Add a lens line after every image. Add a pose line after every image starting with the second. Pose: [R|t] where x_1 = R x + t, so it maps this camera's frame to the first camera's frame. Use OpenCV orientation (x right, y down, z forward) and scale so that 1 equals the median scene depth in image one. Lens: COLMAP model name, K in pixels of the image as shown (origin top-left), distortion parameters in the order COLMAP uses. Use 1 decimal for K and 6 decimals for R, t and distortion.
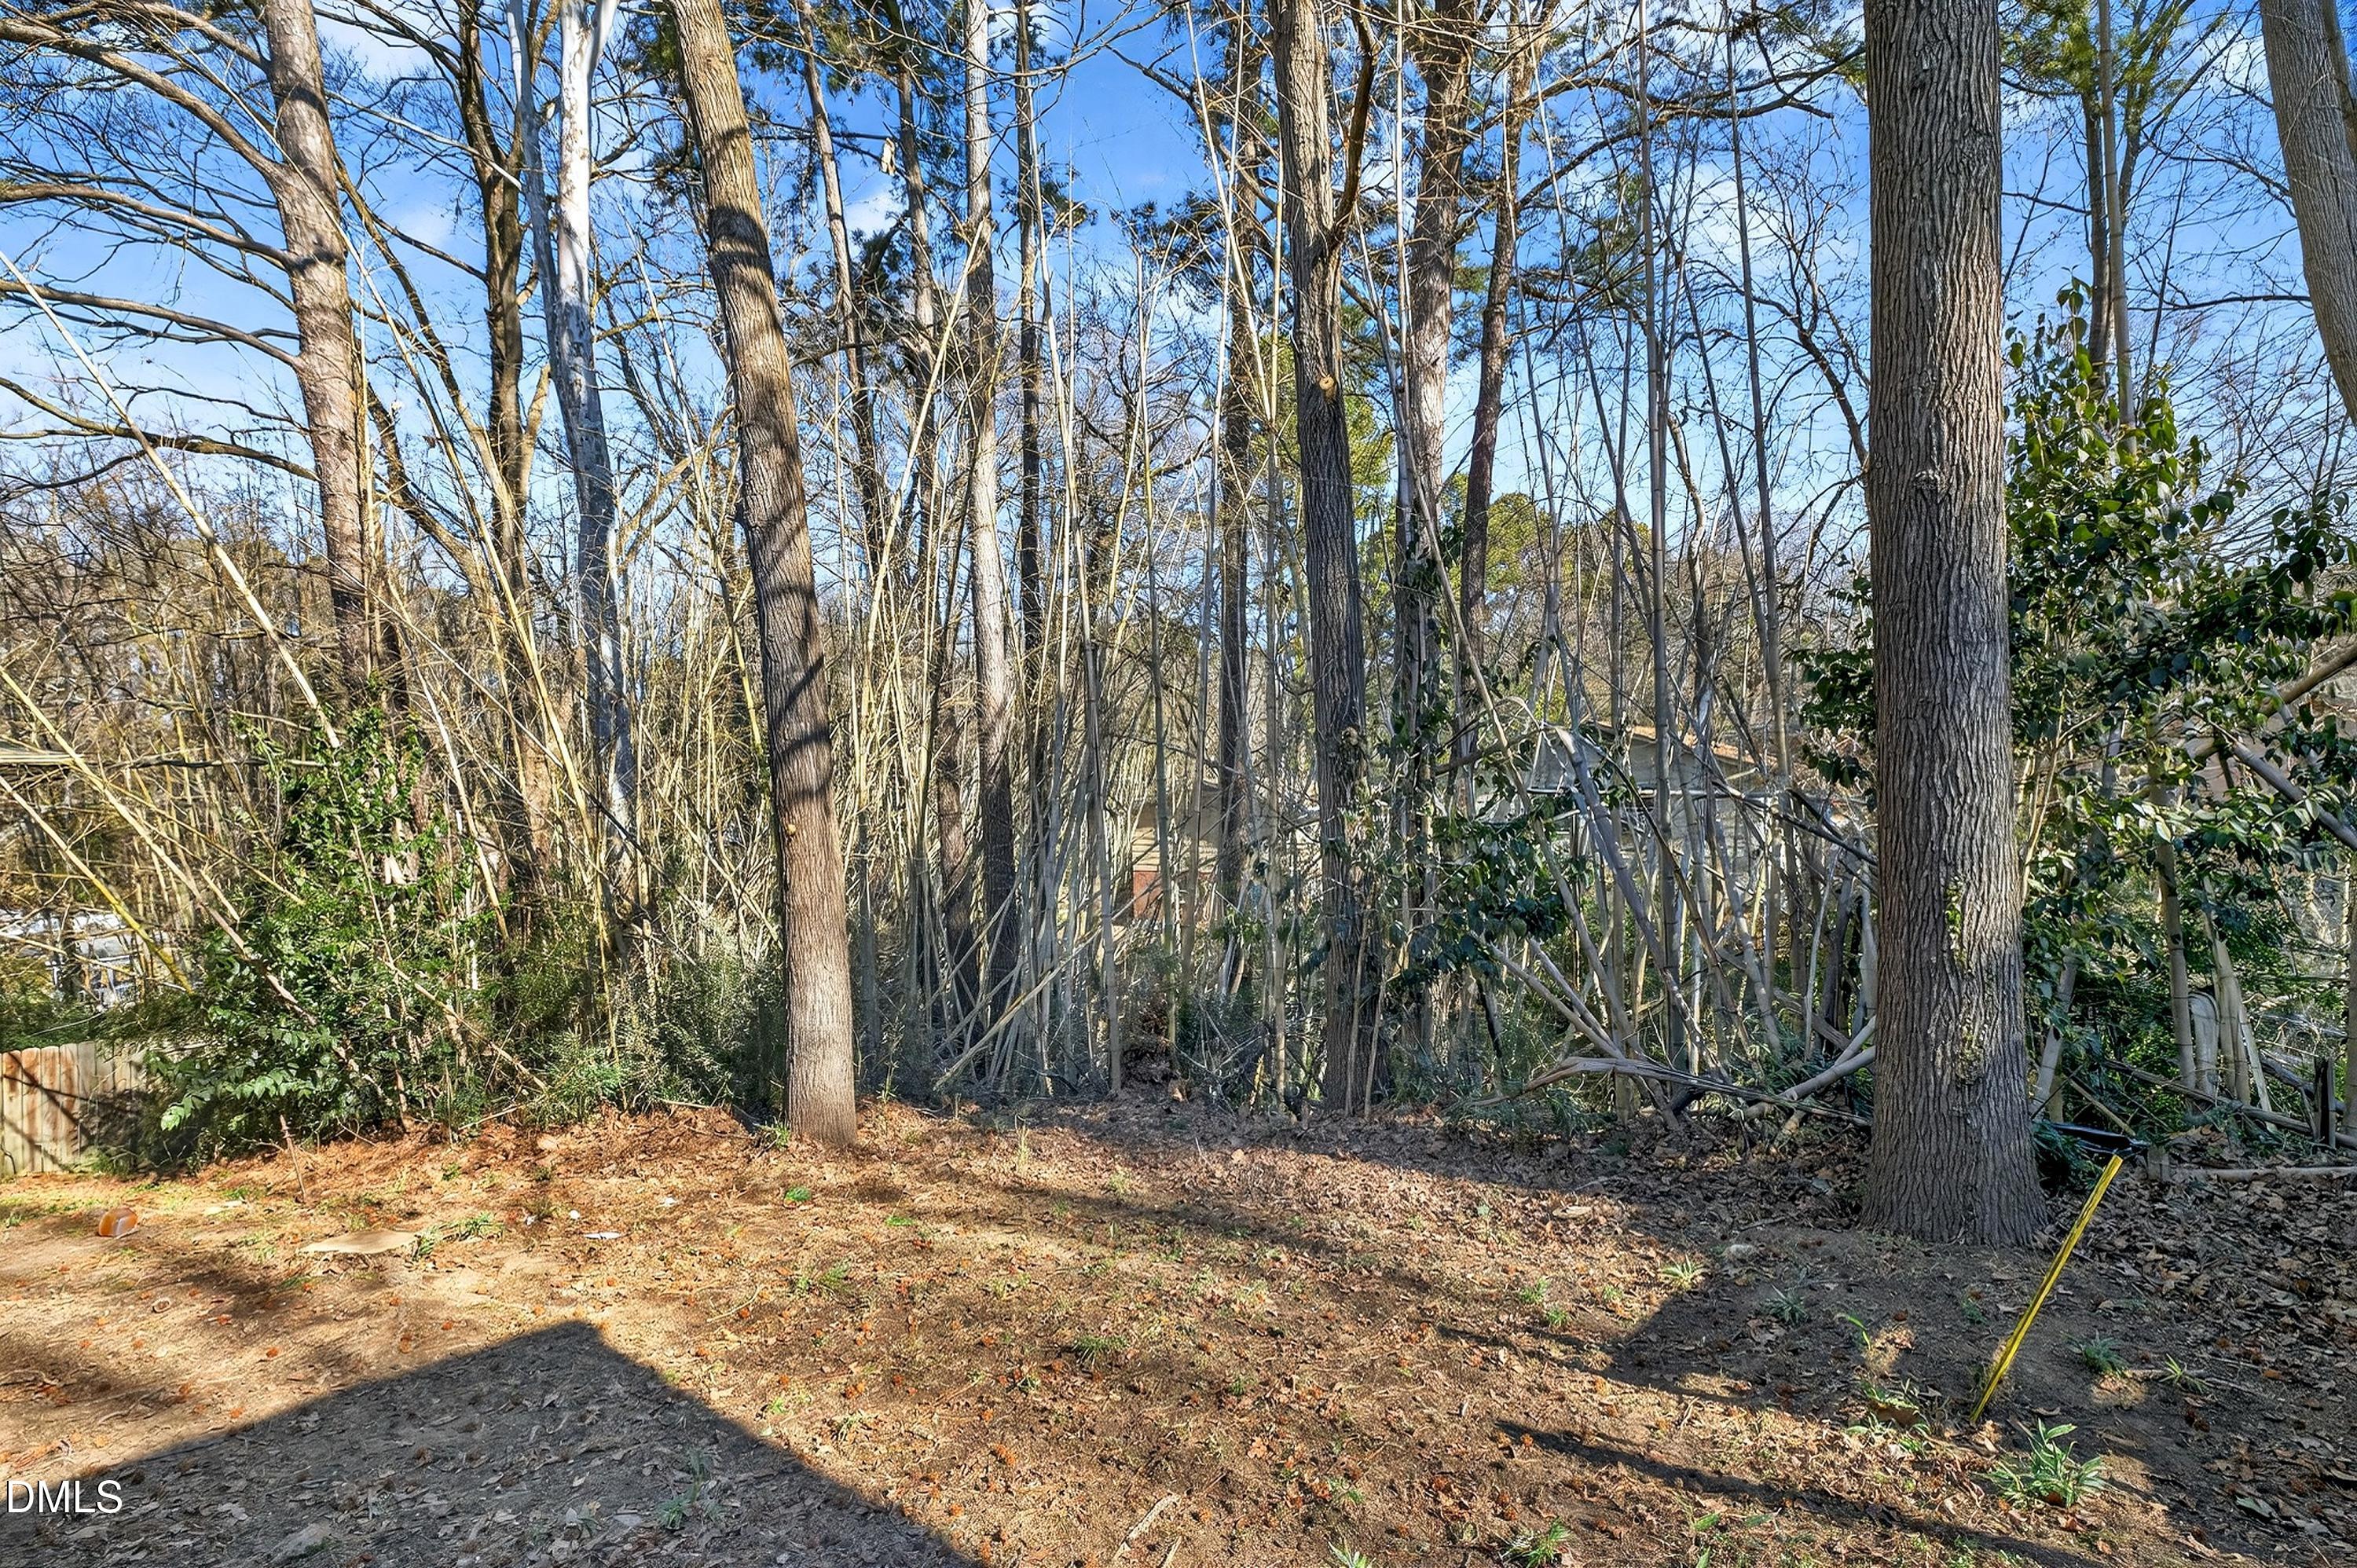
lens RADIAL K [[1131.6, 0, 1178.5], [0, 1131.6, 751.9], [0, 0, 1]] dist [0.004471, 0.000618]
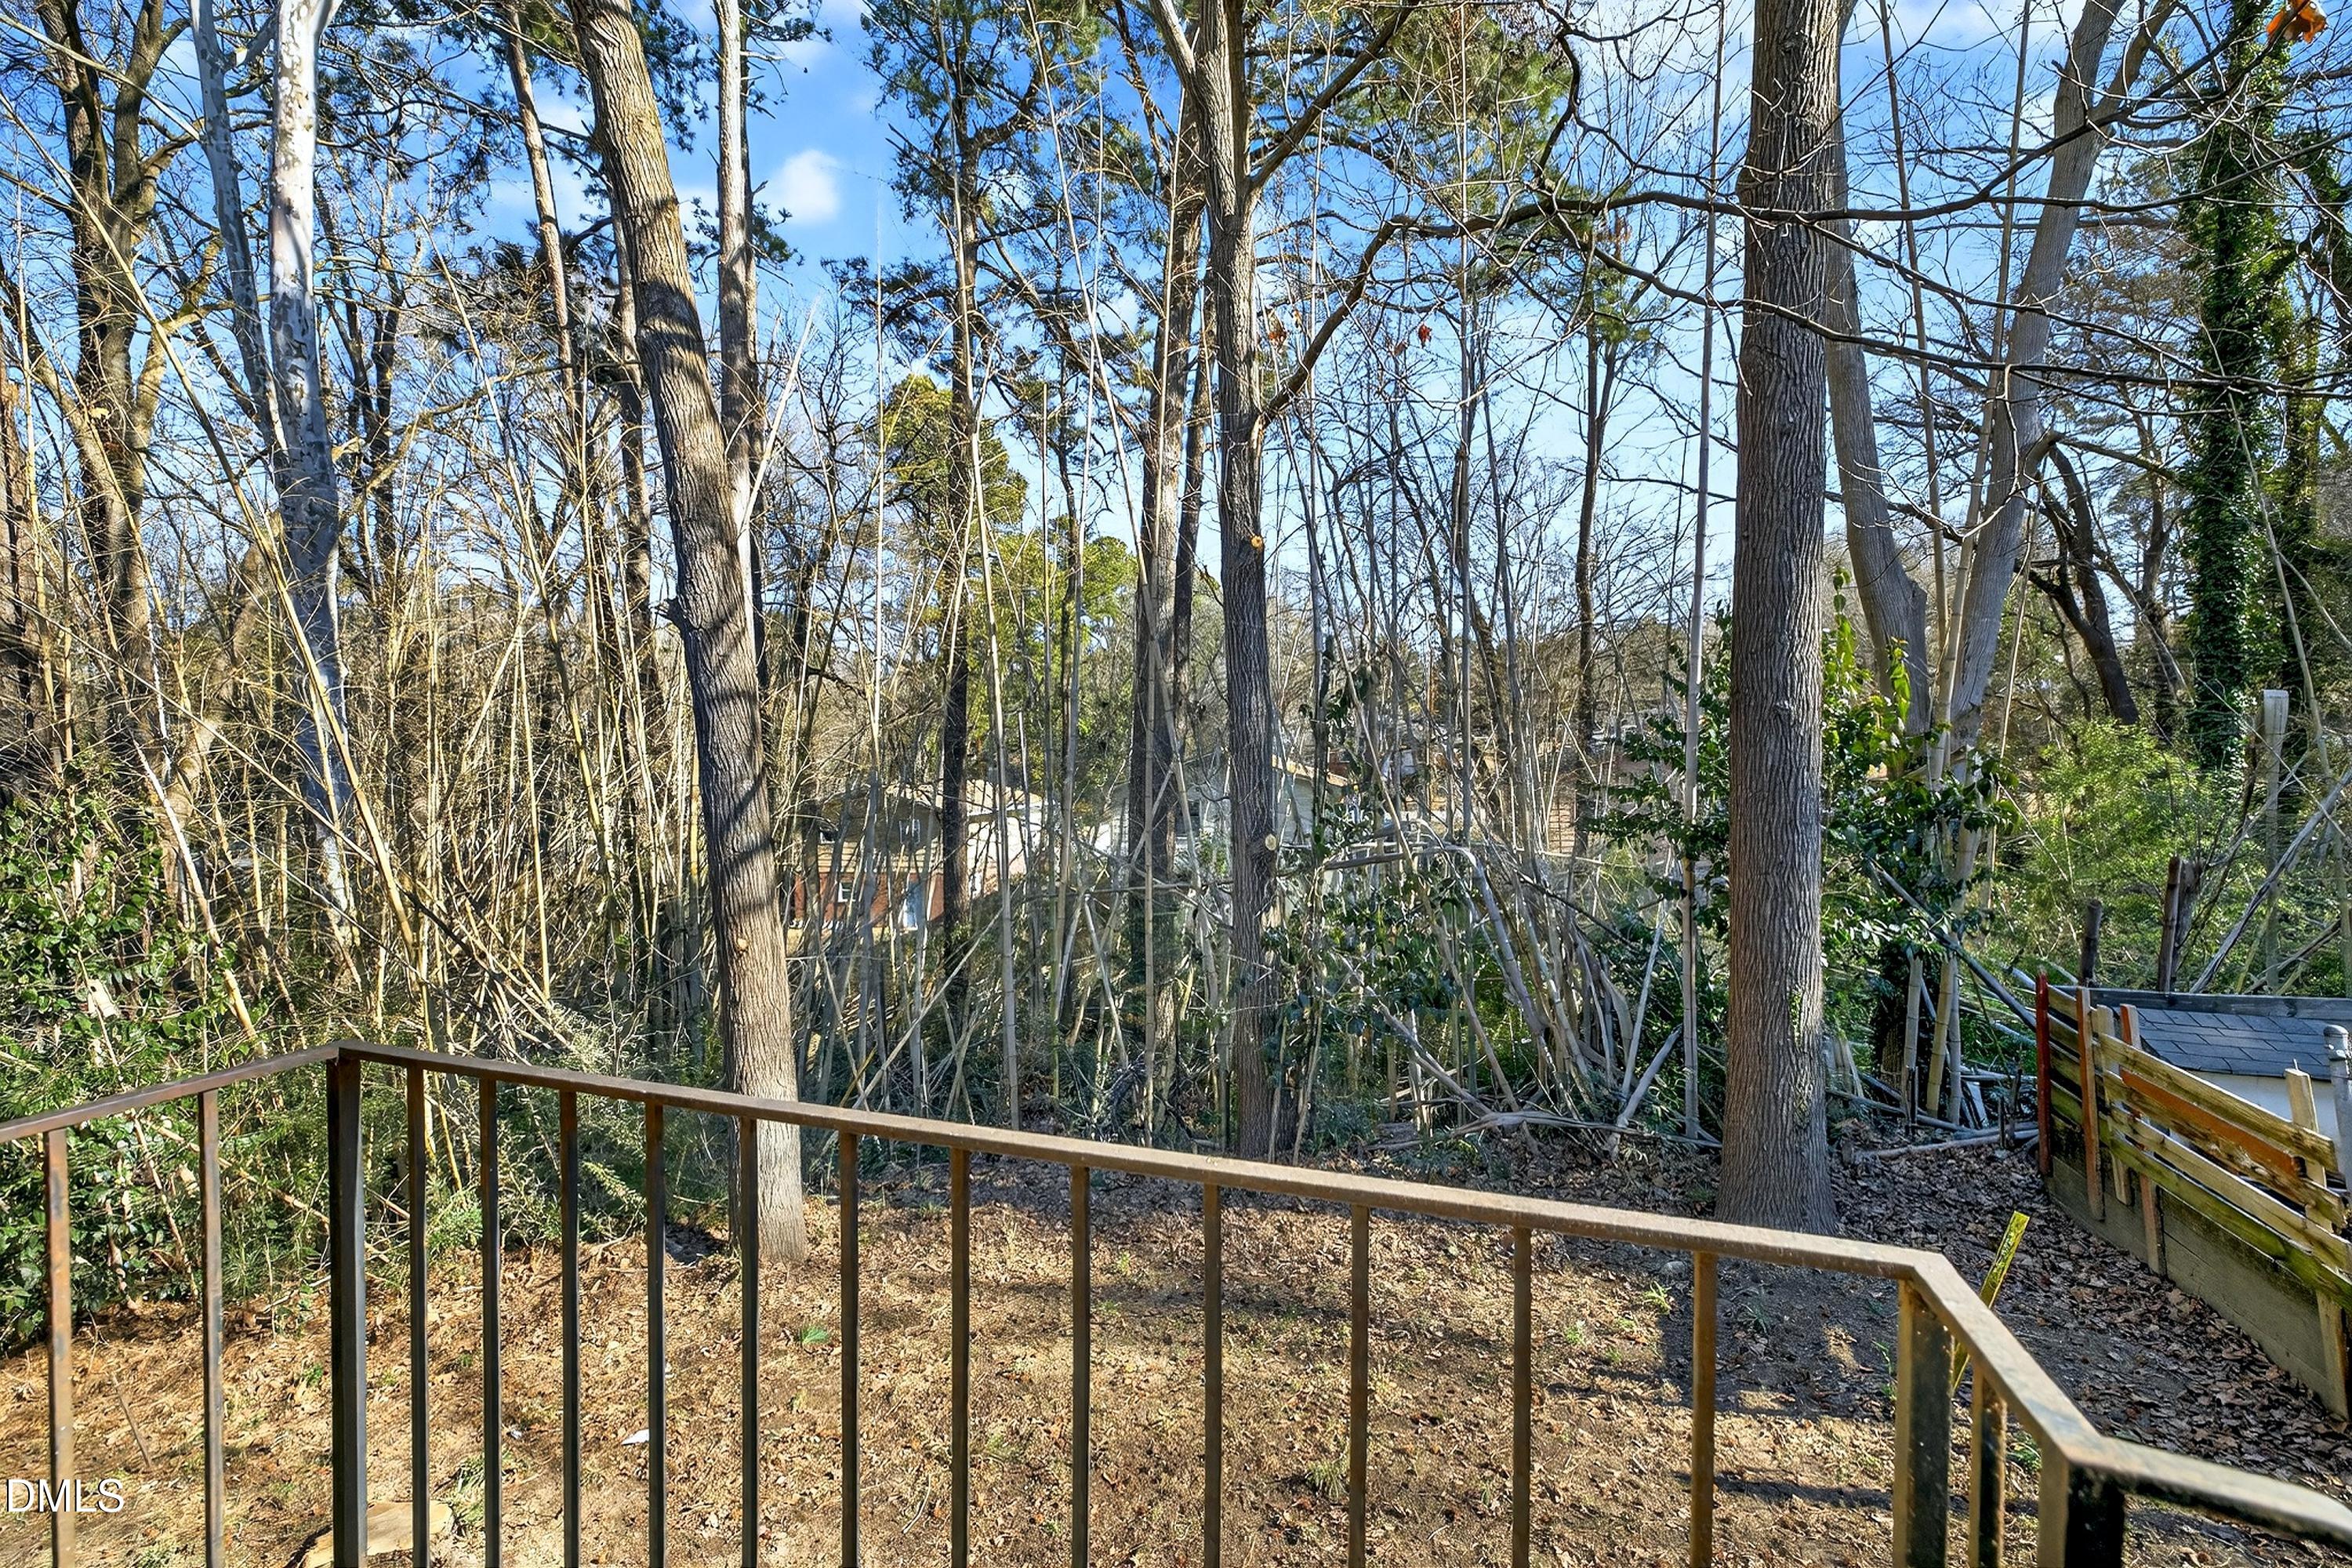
lens RADIAL K [[985.9, 0, 1170.9], [0, 985.9, 754.8], [0, 0, 1]] dist [0.001434, -0.000146]
pose [[0.927295, 0.013827, 0.374076, -0.309266], [-0.019009, 0.999768, 0.010167, -0.106456], [-0.373848, -0.016539, 0.927342, 0.077760]]
